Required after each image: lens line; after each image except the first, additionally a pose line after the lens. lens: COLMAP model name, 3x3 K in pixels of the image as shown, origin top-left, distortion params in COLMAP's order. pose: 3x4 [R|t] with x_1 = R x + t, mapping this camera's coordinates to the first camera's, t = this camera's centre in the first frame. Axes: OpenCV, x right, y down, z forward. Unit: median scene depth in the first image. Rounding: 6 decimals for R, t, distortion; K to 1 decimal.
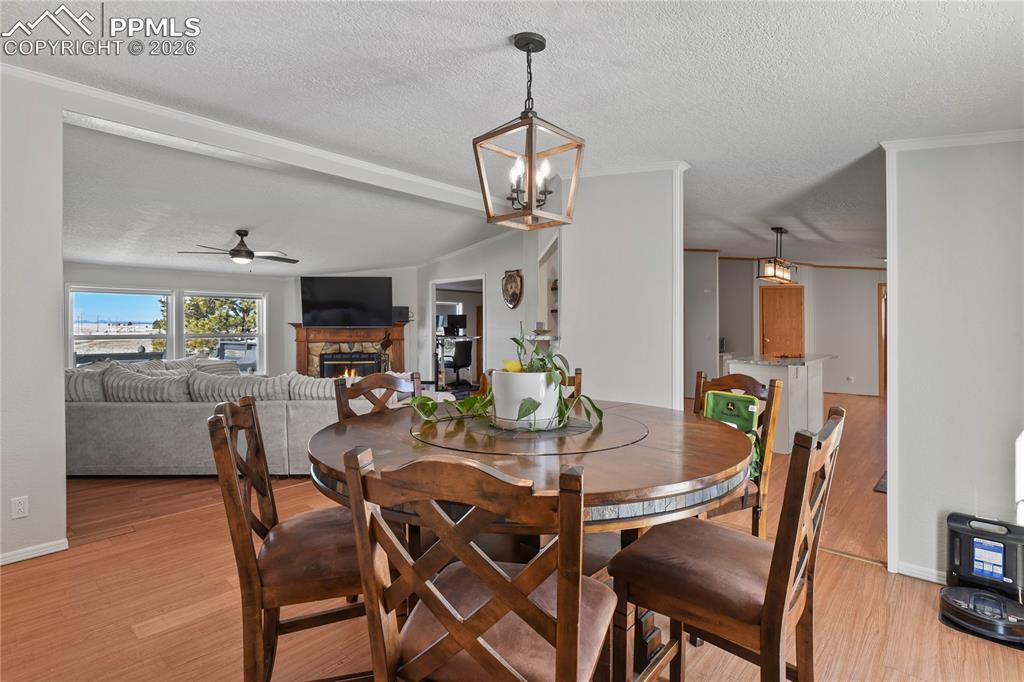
lens RADIAL K [[493.9, 0, 516.6], [0, 493.9, 336.6], [0, 0, 1]] dist [-0.004596, -0.000388]
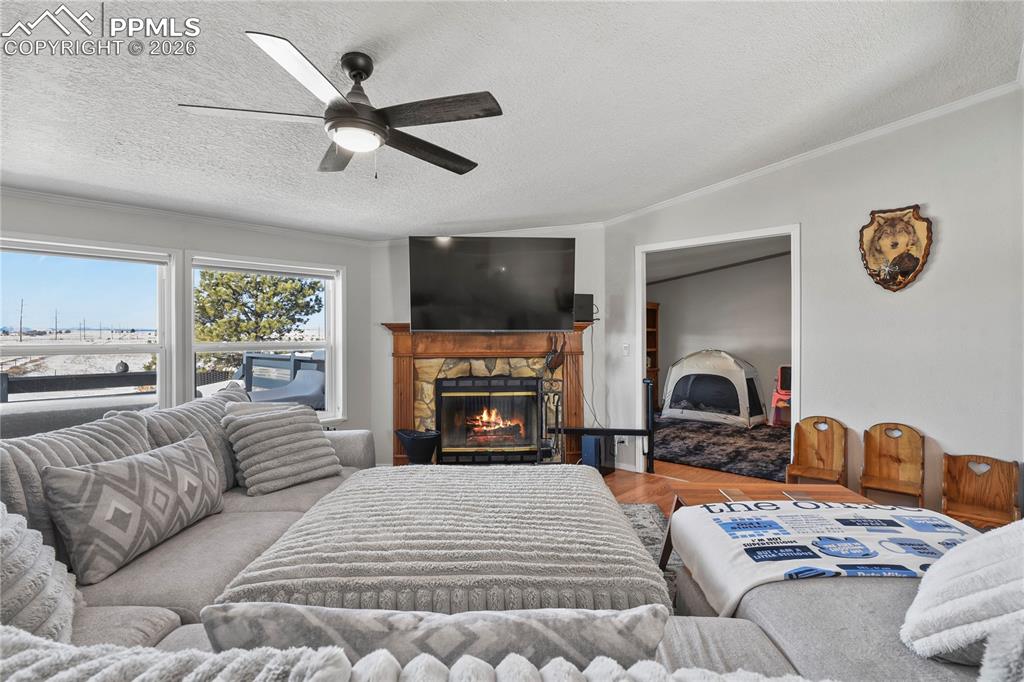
lens RADIAL K [[493.9, 0, 516.6], [0, 493.9, 336.6], [0, 0, 1]] dist [-0.004596, -0.000388]
pose [[0.999991, 0.000884, -0.004061, -0.303814], [-0.000945, 0.999889, -0.014847, -0.004373], [0.004048, 0.014851, 0.999882, 0.444370]]
